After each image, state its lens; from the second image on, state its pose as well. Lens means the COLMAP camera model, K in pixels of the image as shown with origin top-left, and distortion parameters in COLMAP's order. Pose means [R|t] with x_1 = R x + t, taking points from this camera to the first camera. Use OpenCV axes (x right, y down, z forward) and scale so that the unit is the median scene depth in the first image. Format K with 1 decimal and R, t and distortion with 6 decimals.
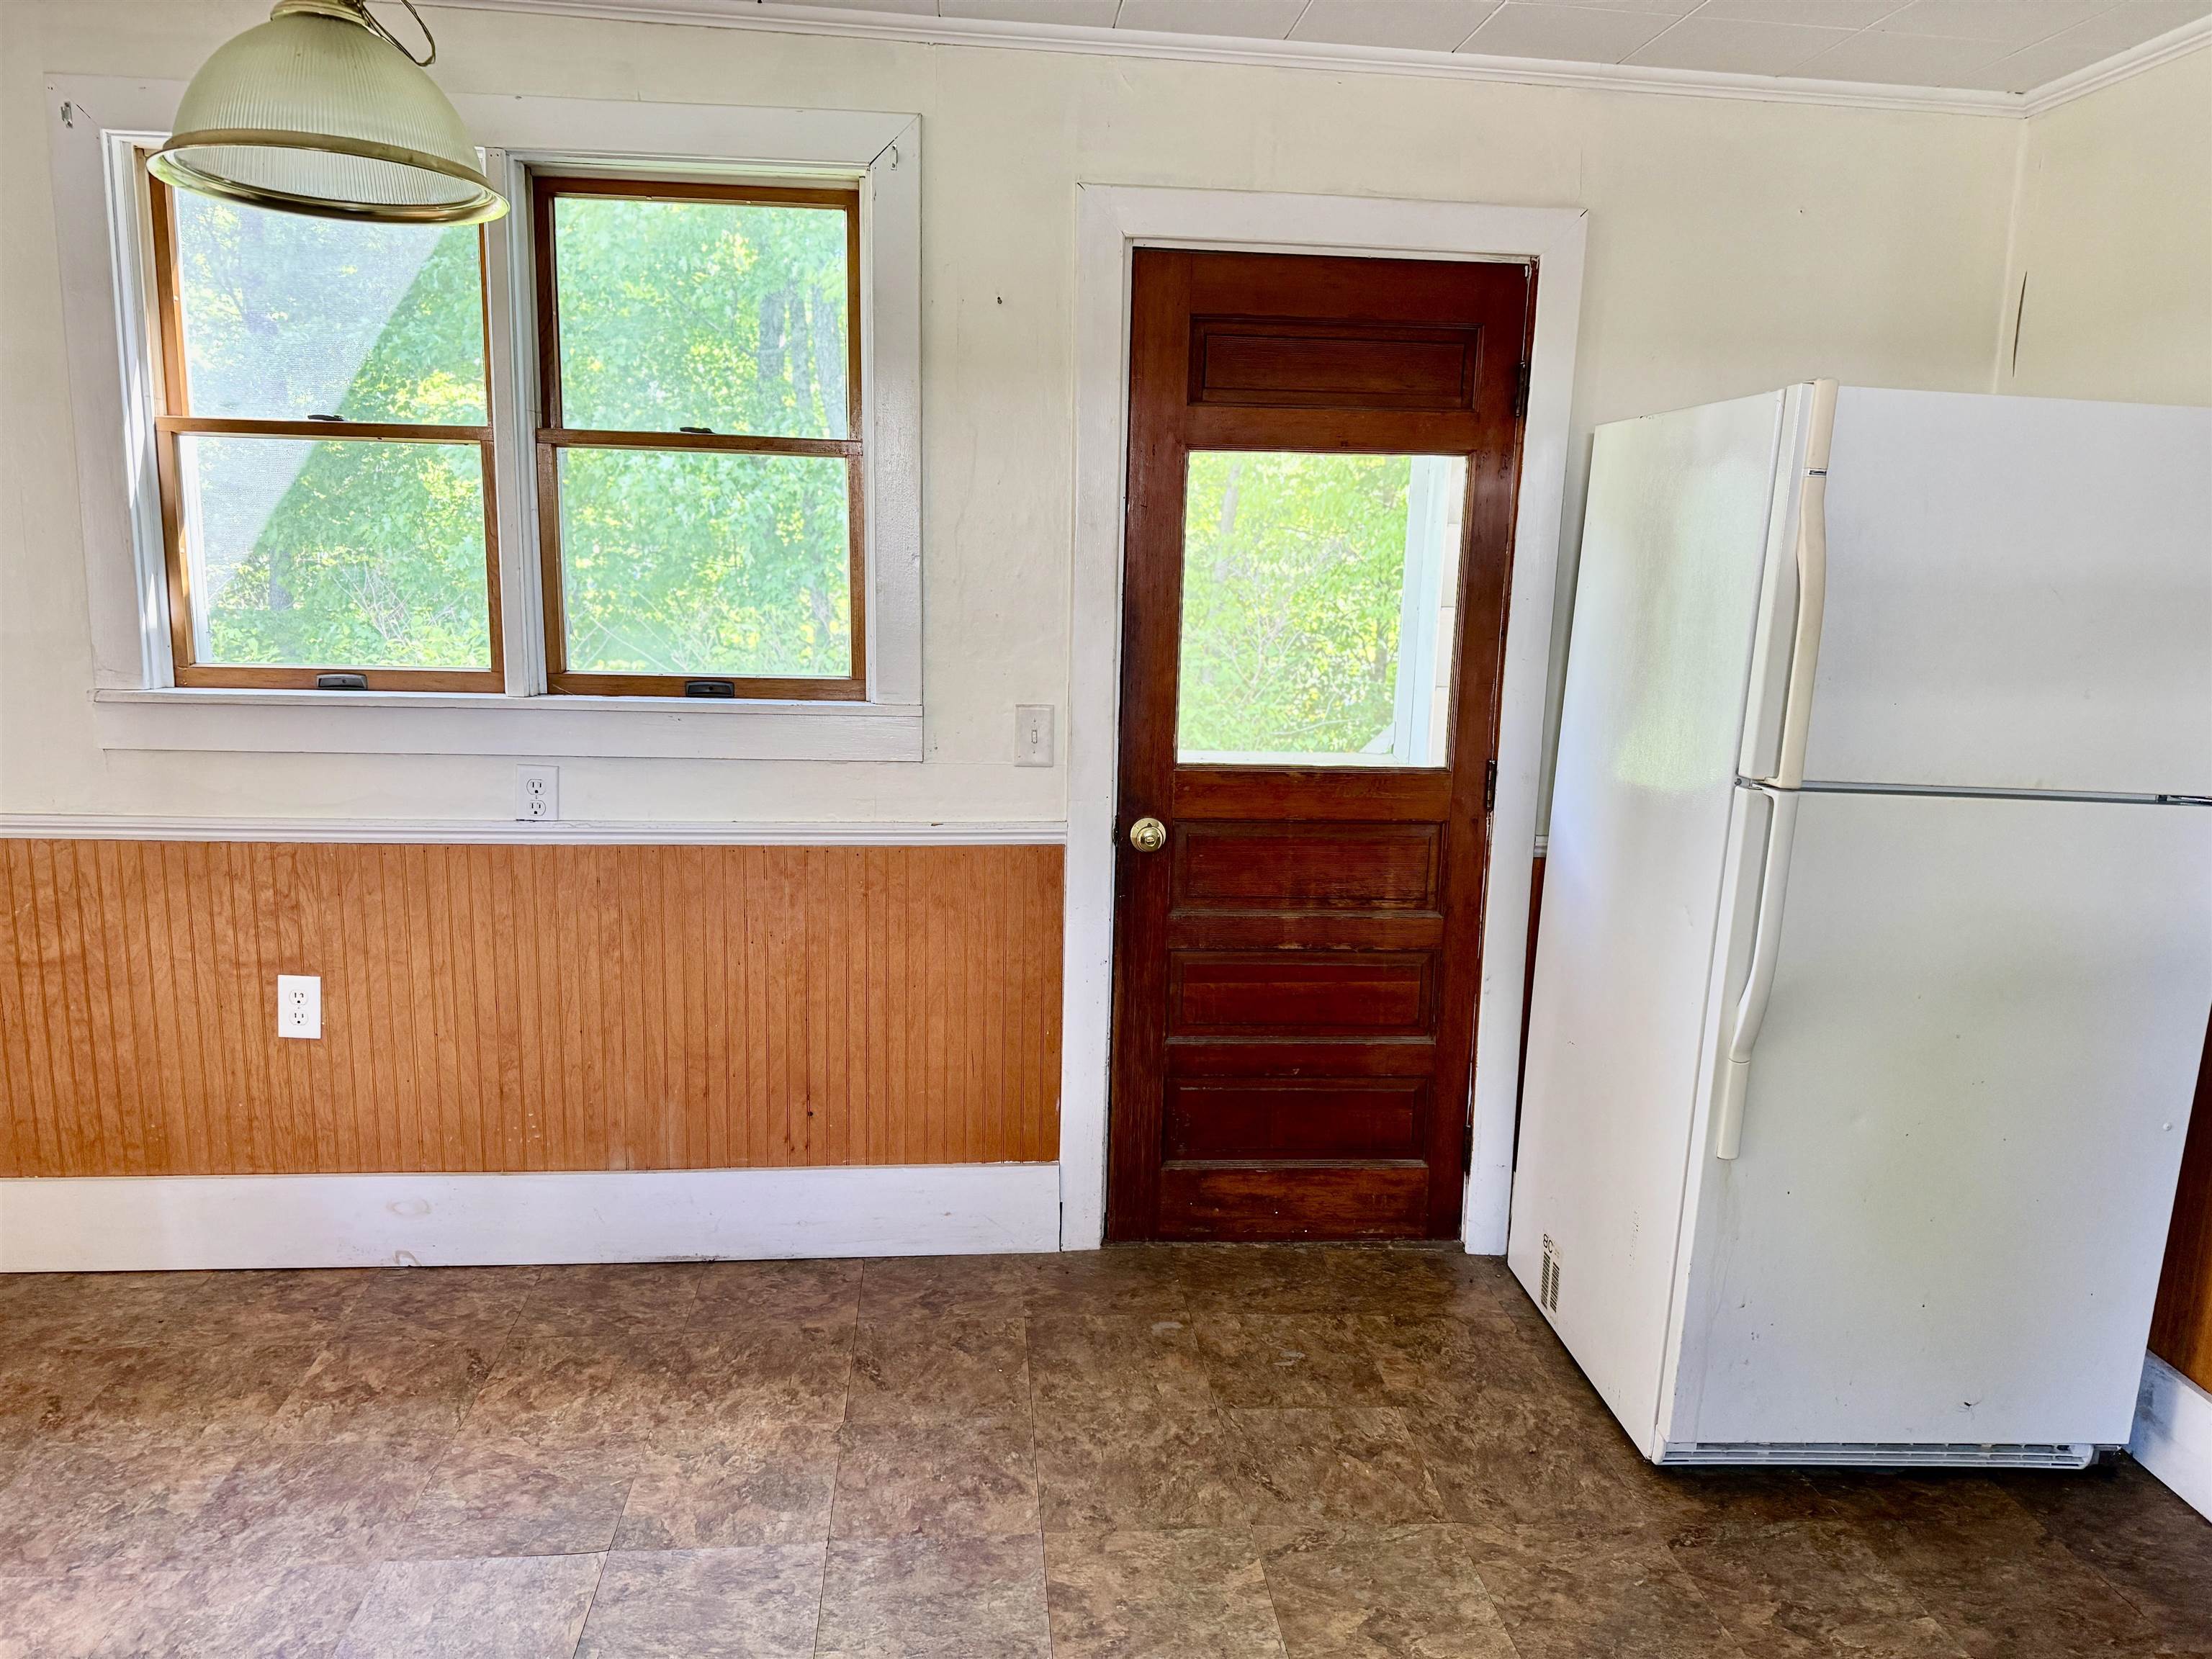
lens RADIAL K [[1516.5, 0, 1106.0], [0, 1516.5, 829.5], [0, 0, 1]] dist [0.091345, -0.106074]
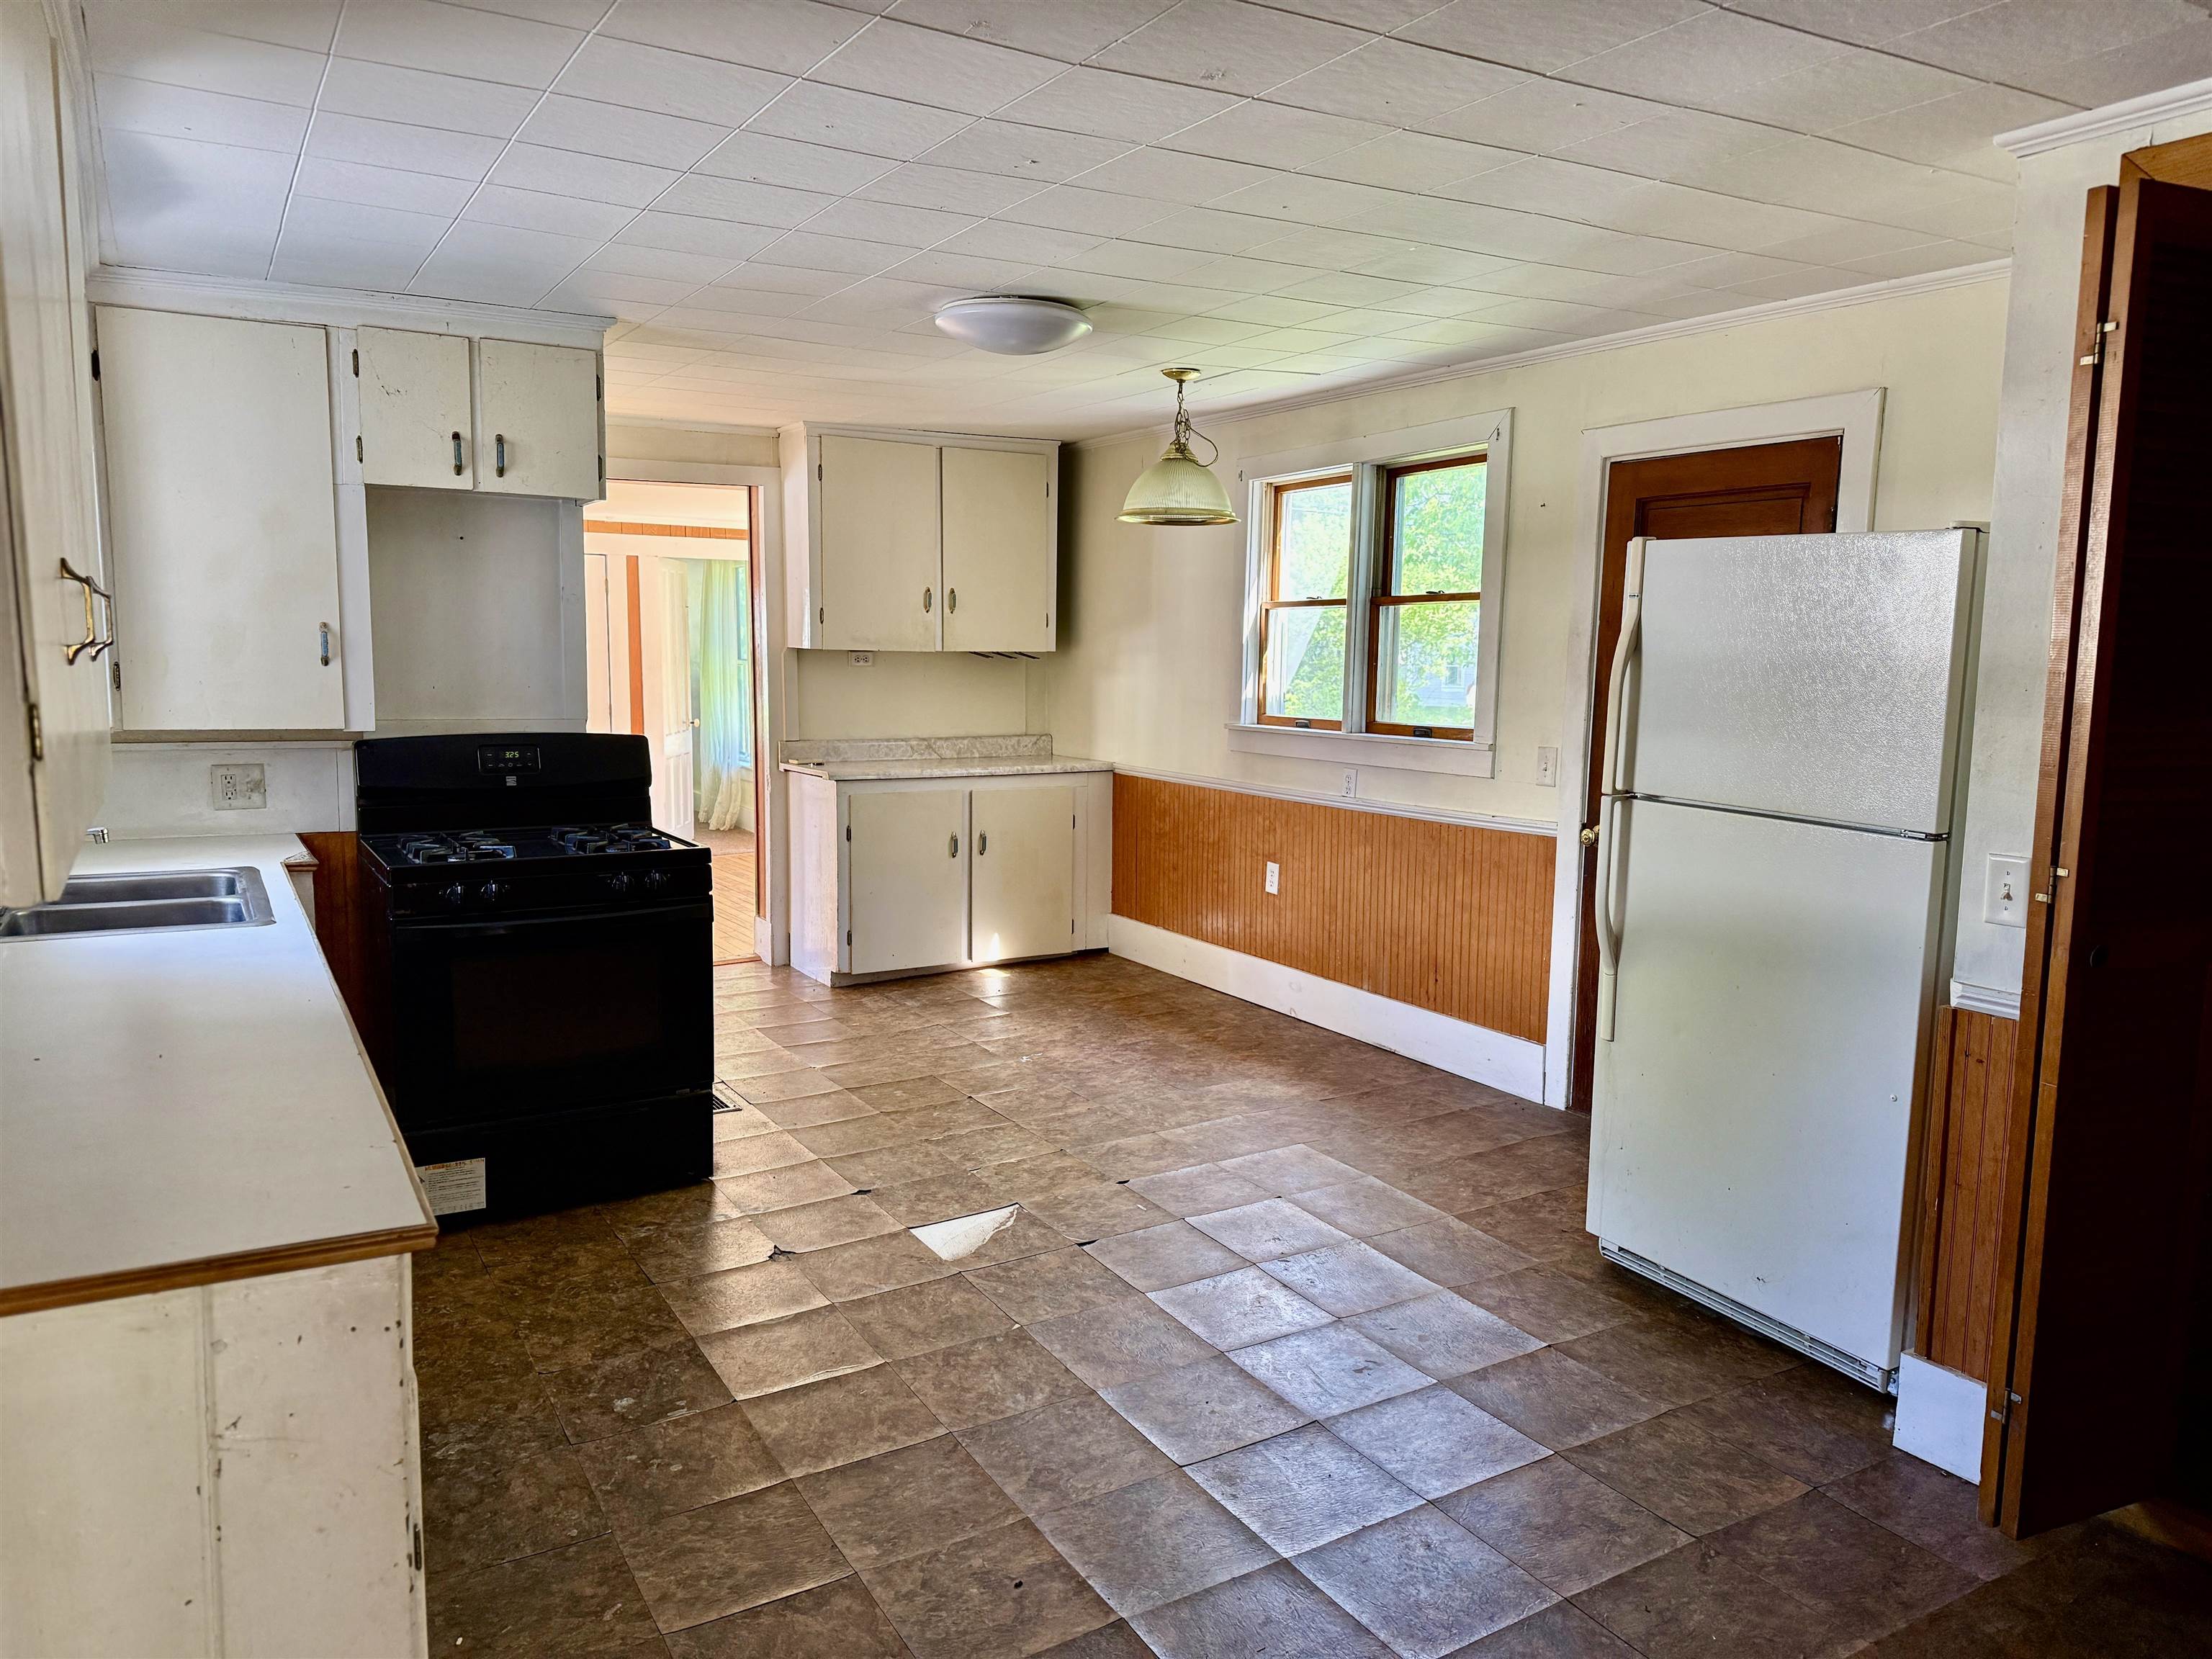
lens RADIAL K [[1531.6, 0, 1106.0], [0, 1531.6, 829.5], [0, 0, 1]] dist [-0.003790, -0.005198]
pose [[0.421455, 0.083793, -0.902970, 1.236859], [-0.154657, 0.987776, 0.019478, 0.044428], [0.893564, 0.131441, 0.429262, -0.095999]]
